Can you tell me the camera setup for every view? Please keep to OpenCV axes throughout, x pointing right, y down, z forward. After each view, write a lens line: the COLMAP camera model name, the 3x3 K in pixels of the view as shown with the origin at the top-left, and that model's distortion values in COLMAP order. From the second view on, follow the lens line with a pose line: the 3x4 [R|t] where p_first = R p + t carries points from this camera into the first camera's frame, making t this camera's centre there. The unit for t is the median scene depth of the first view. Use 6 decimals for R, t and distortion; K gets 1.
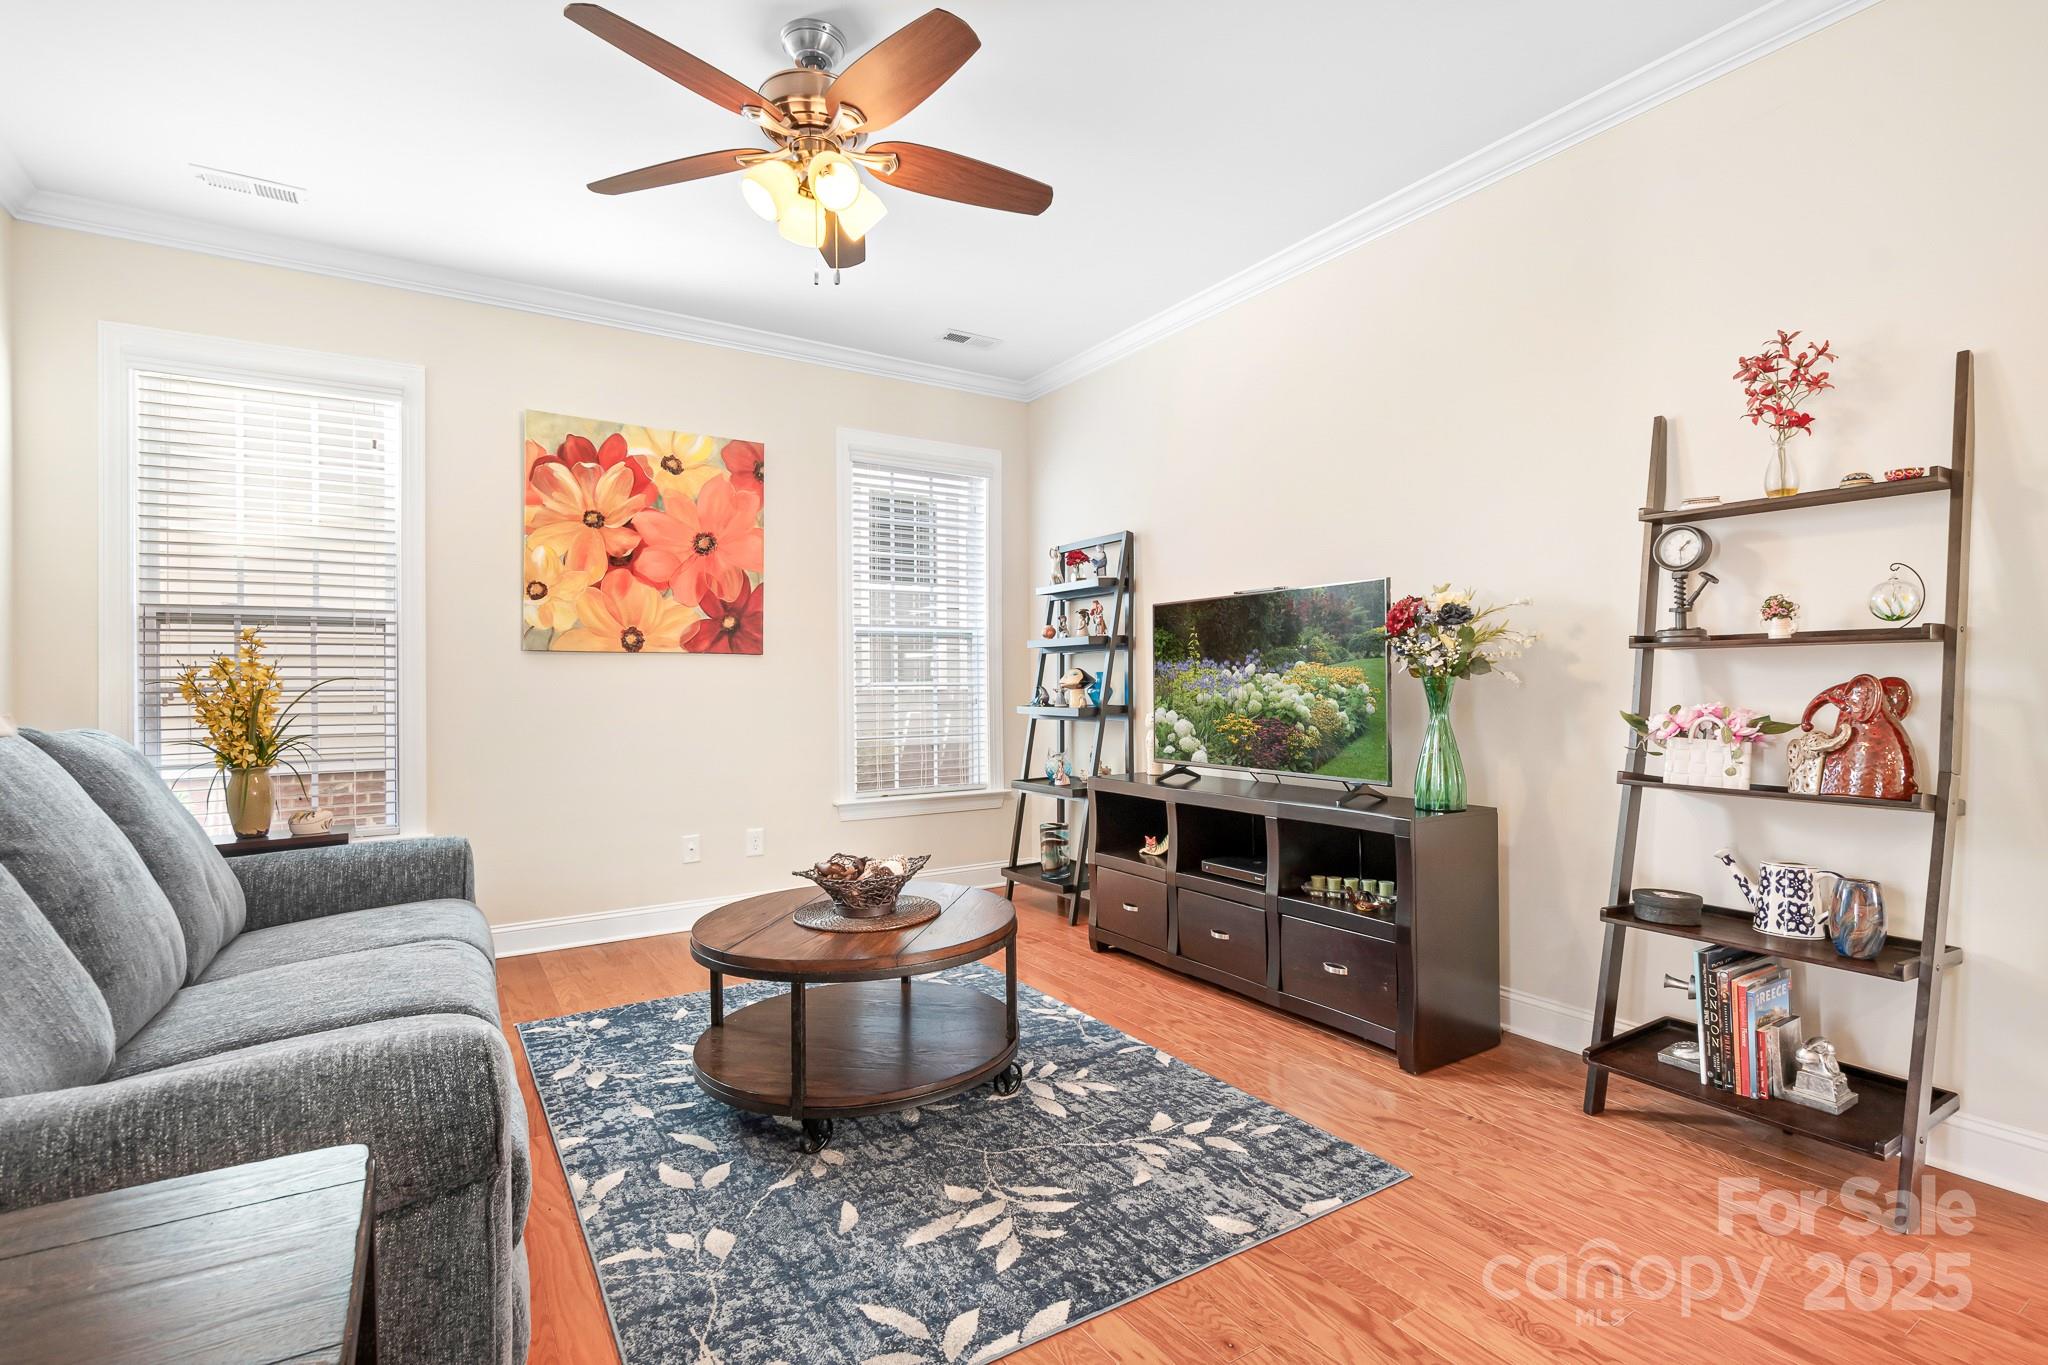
lens RADIAL K [[956.9, 0, 1025.8], [0, 956.9, 679.7], [0, 0, 1]] dist [0.017246, -0.000015]
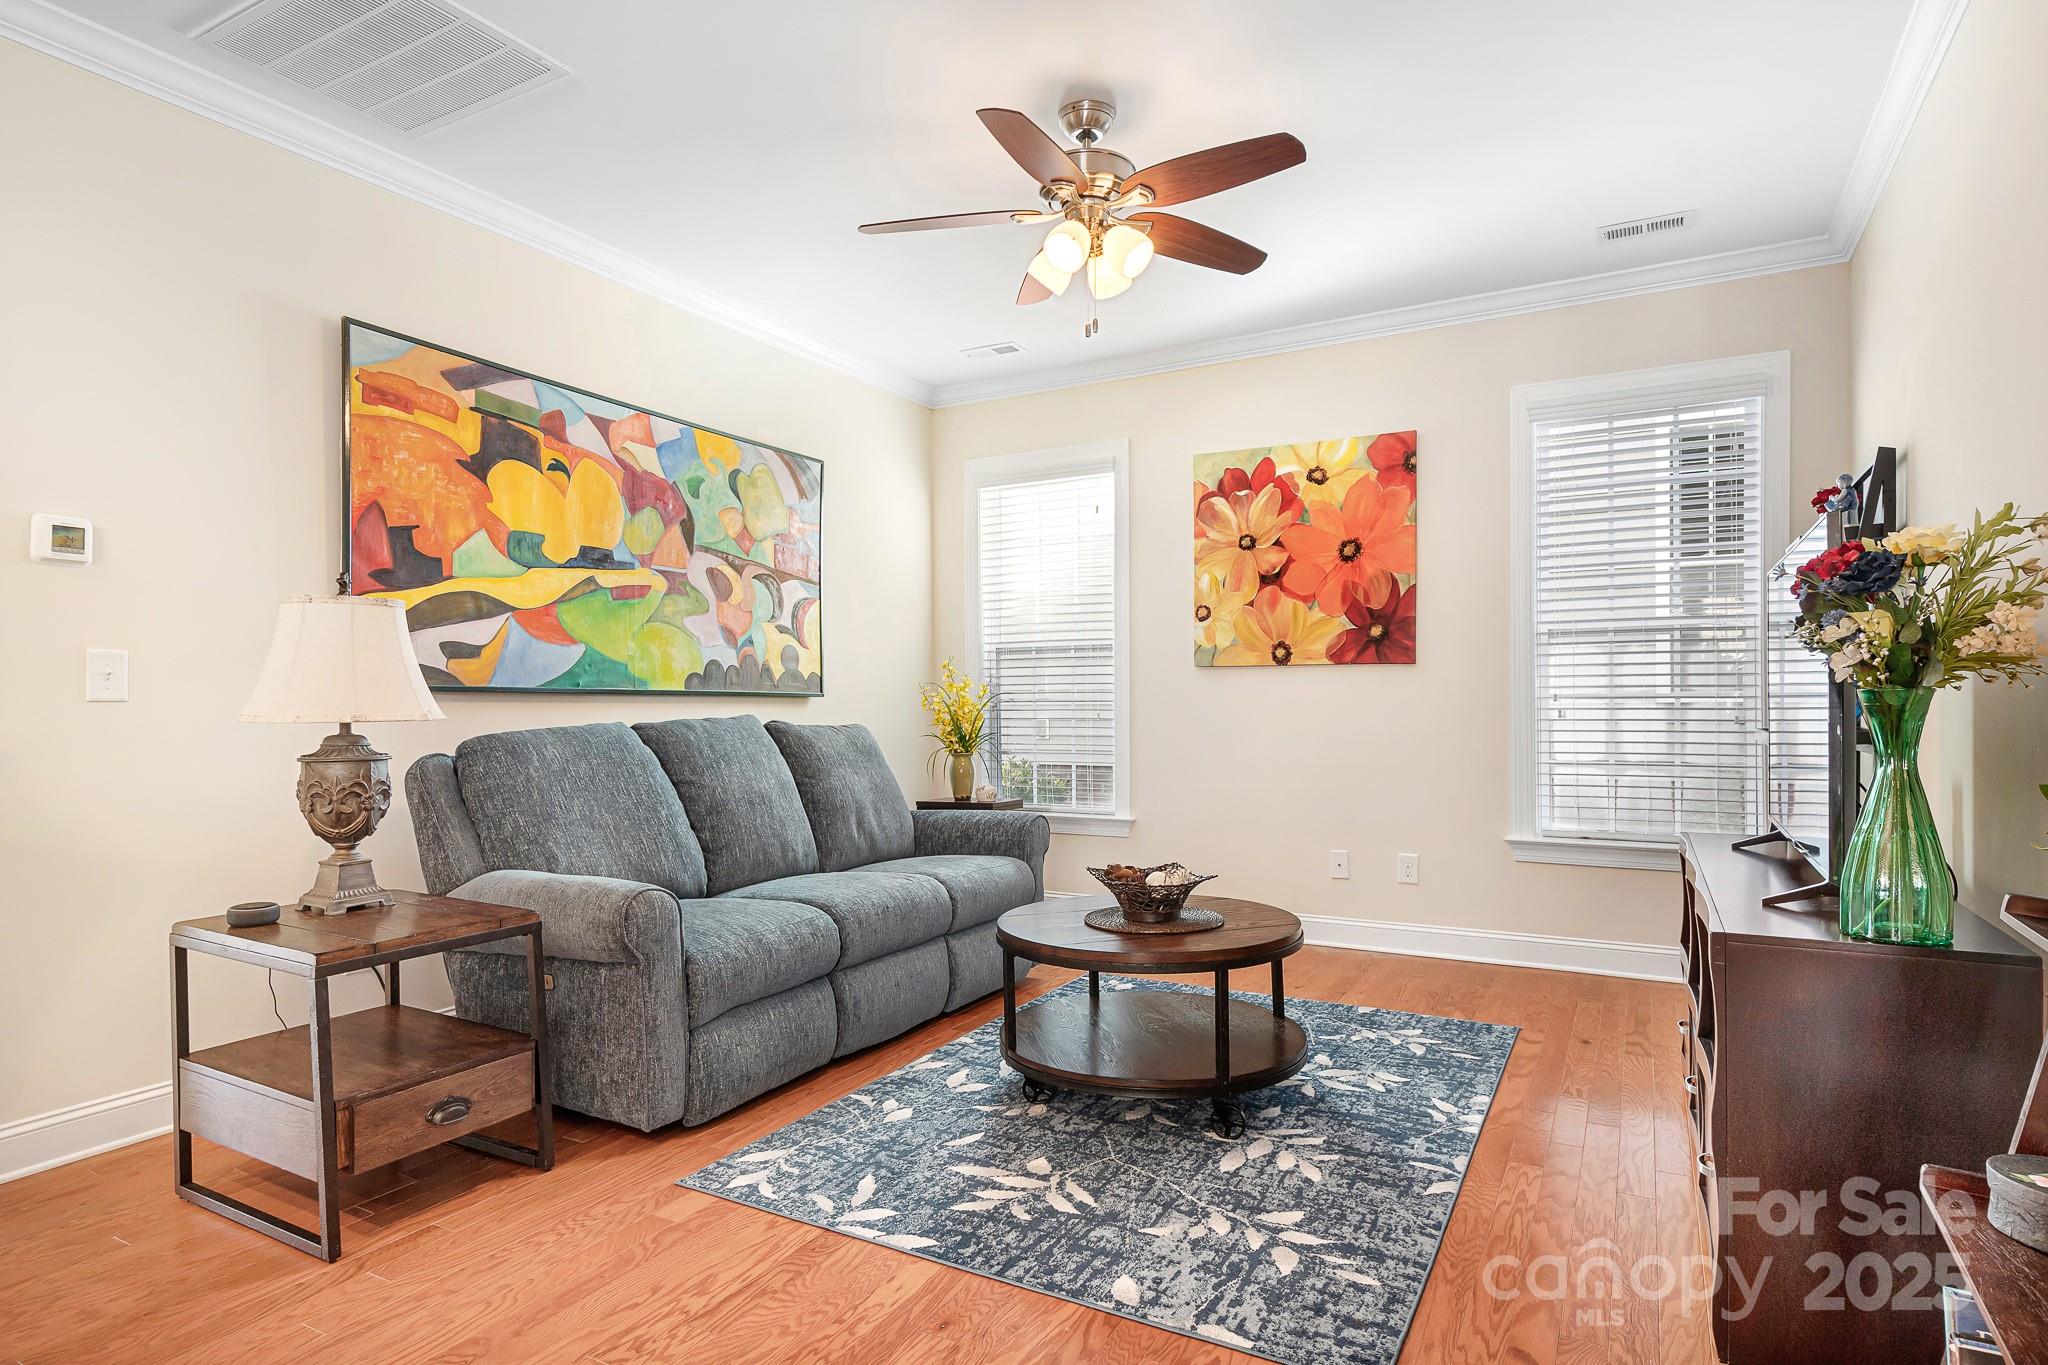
lens RADIAL K [[1098.2, 0, 1025.1], [0, 1098.2, 695.2], [0, 0, 1]] dist [0.020974, -0.000217]
pose [[0.477659, 0.000724, -0.878545, 0.524364], [0.006174, 0.999972, 0.004181, -0.003194], [0.878524, -0.007421, 0.477641, 0.199896]]
